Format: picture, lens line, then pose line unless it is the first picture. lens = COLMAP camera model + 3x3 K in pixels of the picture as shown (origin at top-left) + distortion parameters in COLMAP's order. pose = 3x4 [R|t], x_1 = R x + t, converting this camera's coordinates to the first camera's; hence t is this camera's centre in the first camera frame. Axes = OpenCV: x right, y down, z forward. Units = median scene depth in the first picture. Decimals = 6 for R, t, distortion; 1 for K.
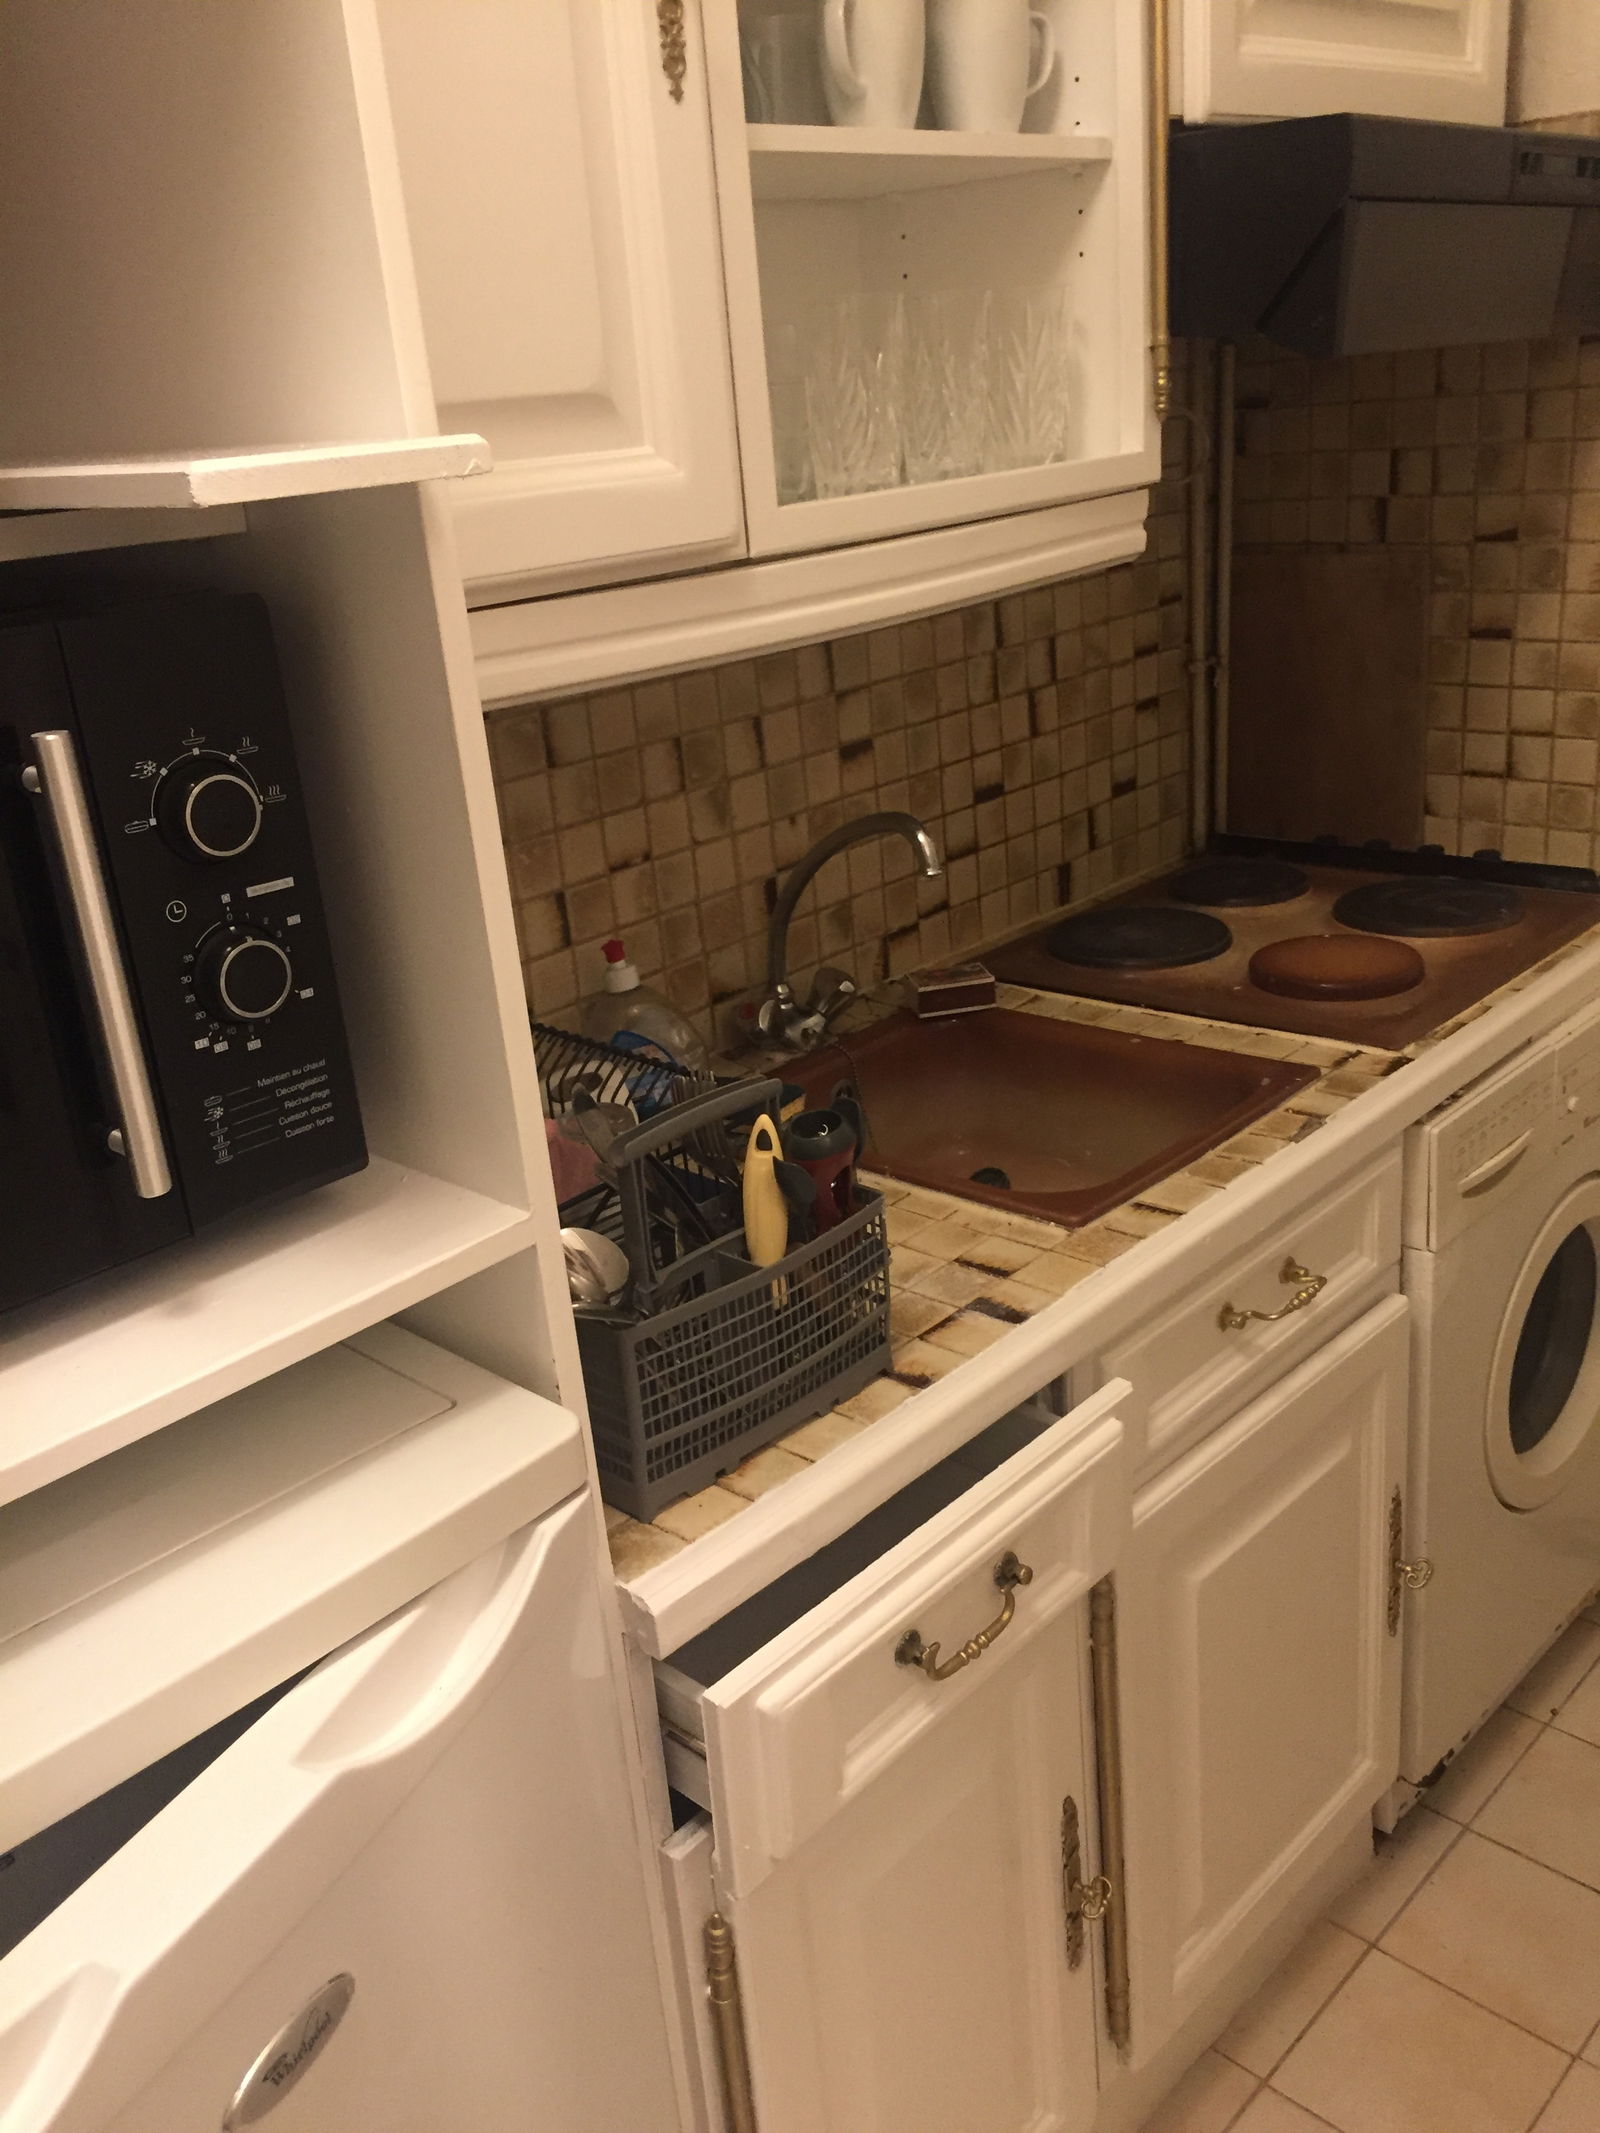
lens RADIAL K [[1858.4, 0, 802.5], [0, 1858.4, 1078.0], [0, 0, 1]] dist [0.094807, -0.121213]
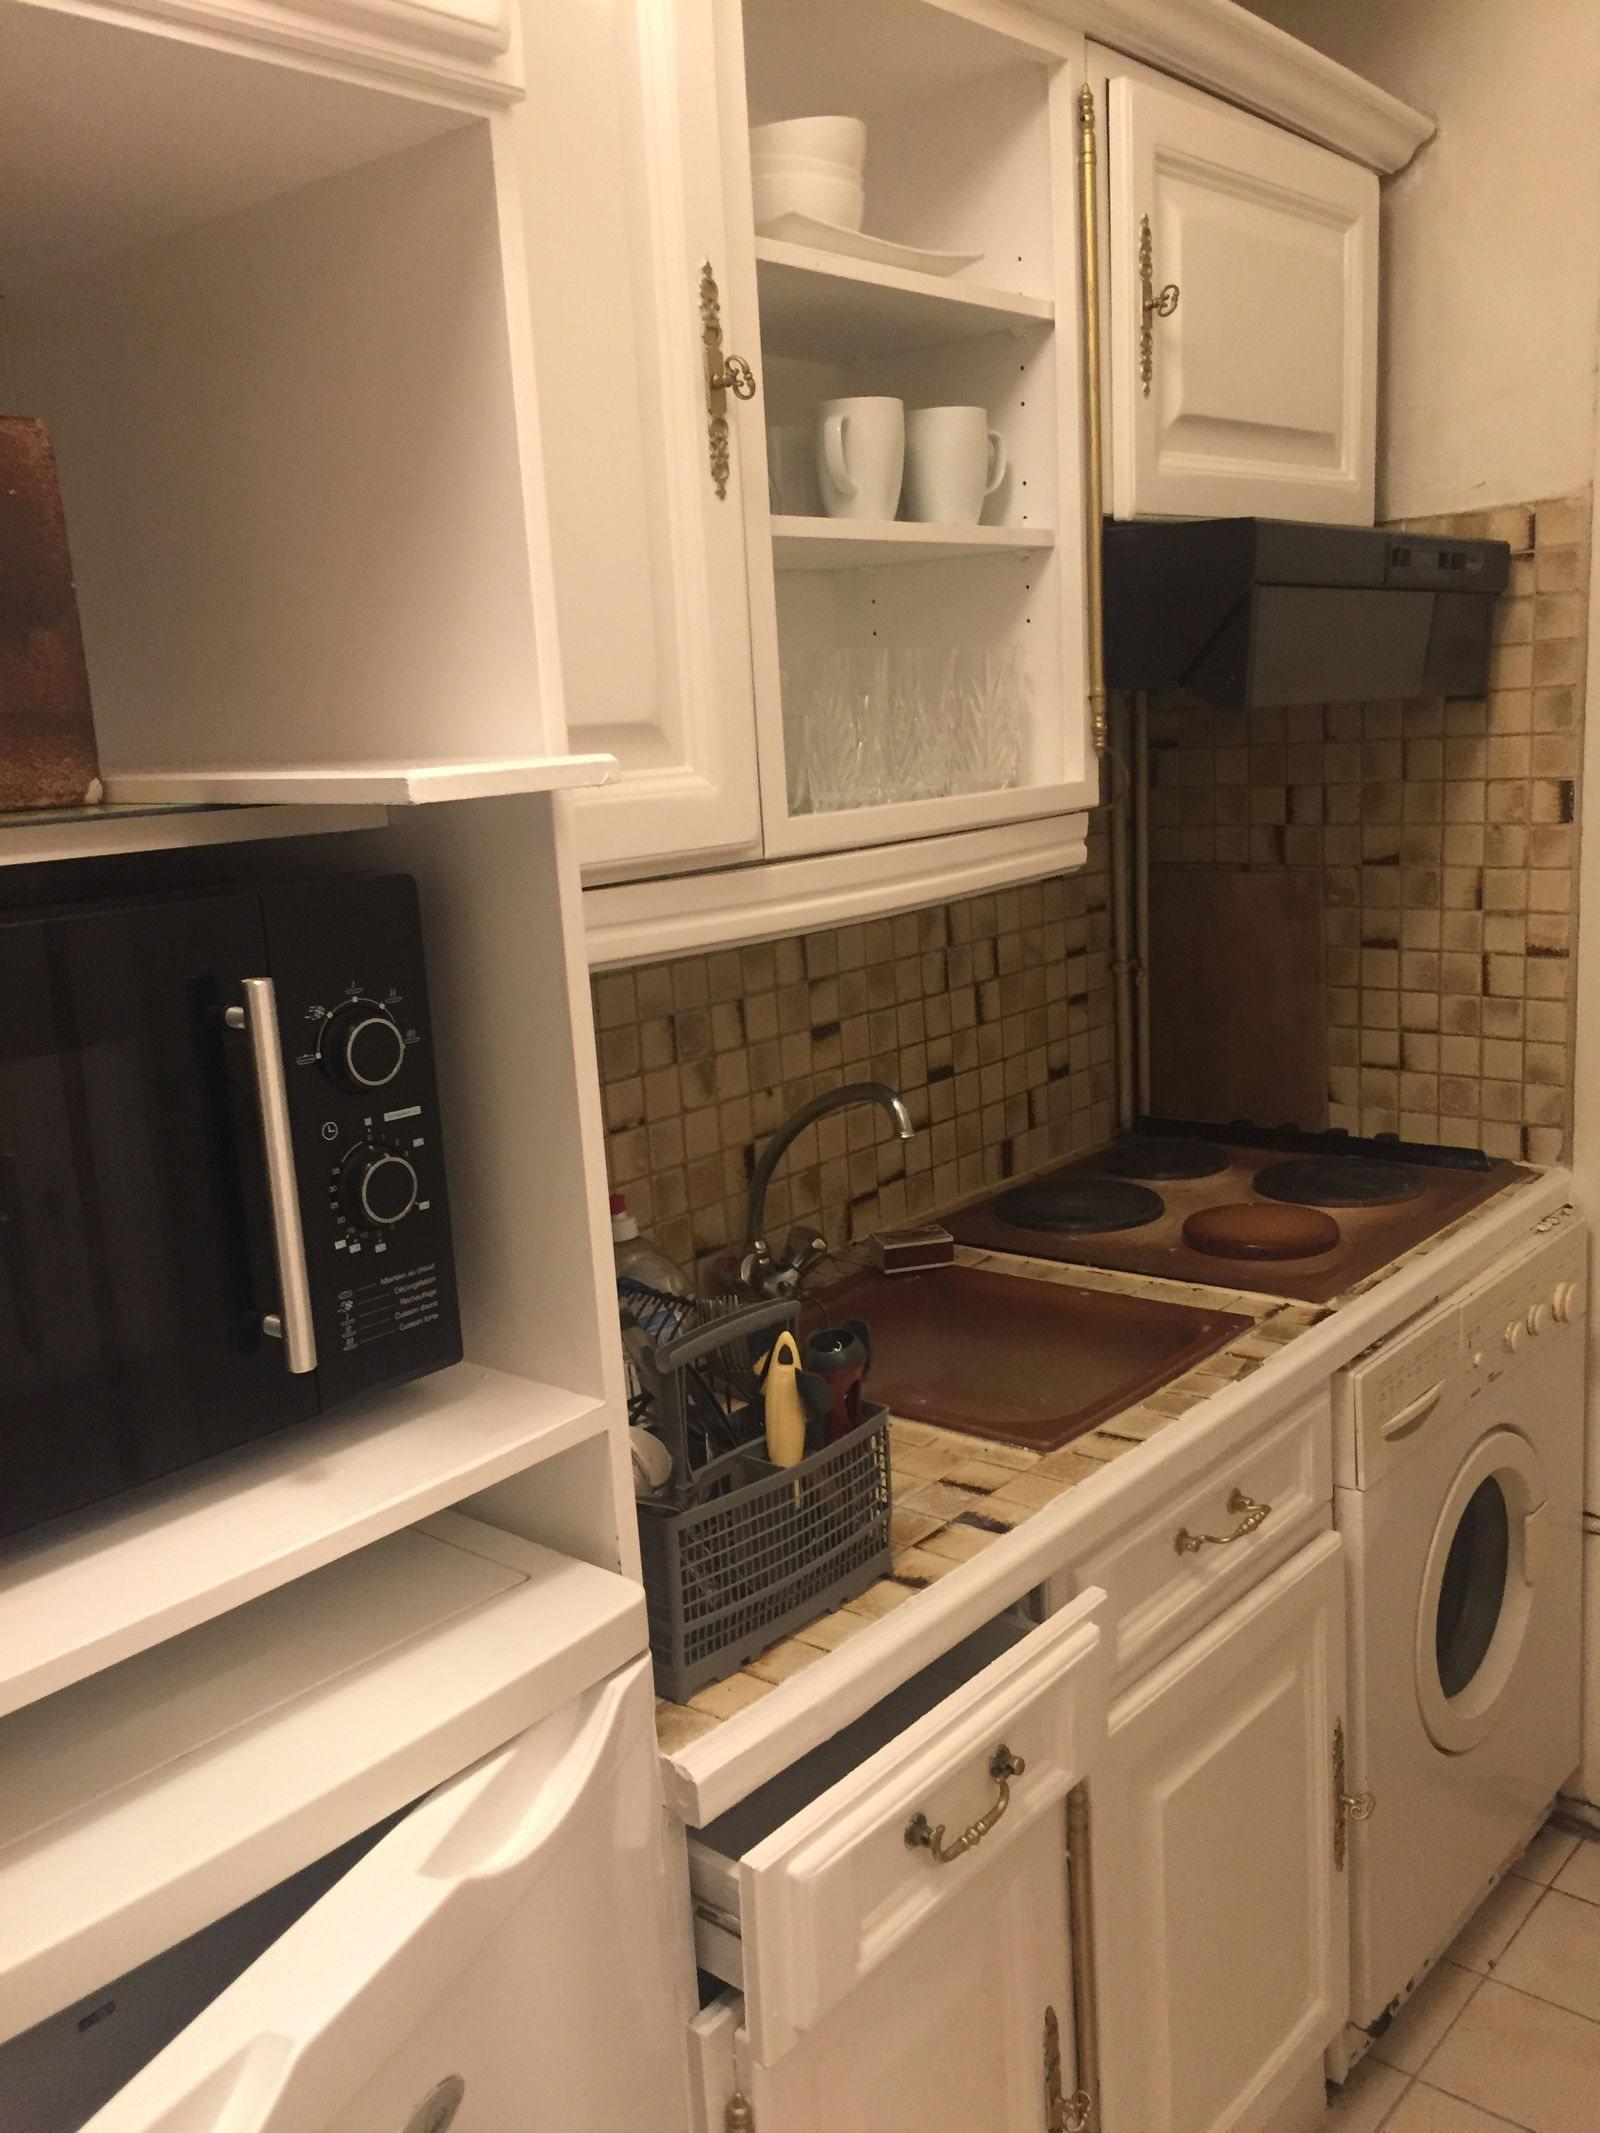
lens RADIAL K [[1858.4, 0, 802.5], [0, 1858.4, 1078.0], [0, 0, 1]] dist [0.094807, -0.121213]
pose [[0.998508, 0.013318, 0.052950, -0.053283], [-0.004579, 0.986804, -0.161853, 0.037345], [-0.054407, 0.161370, 0.985393, -0.103398]]
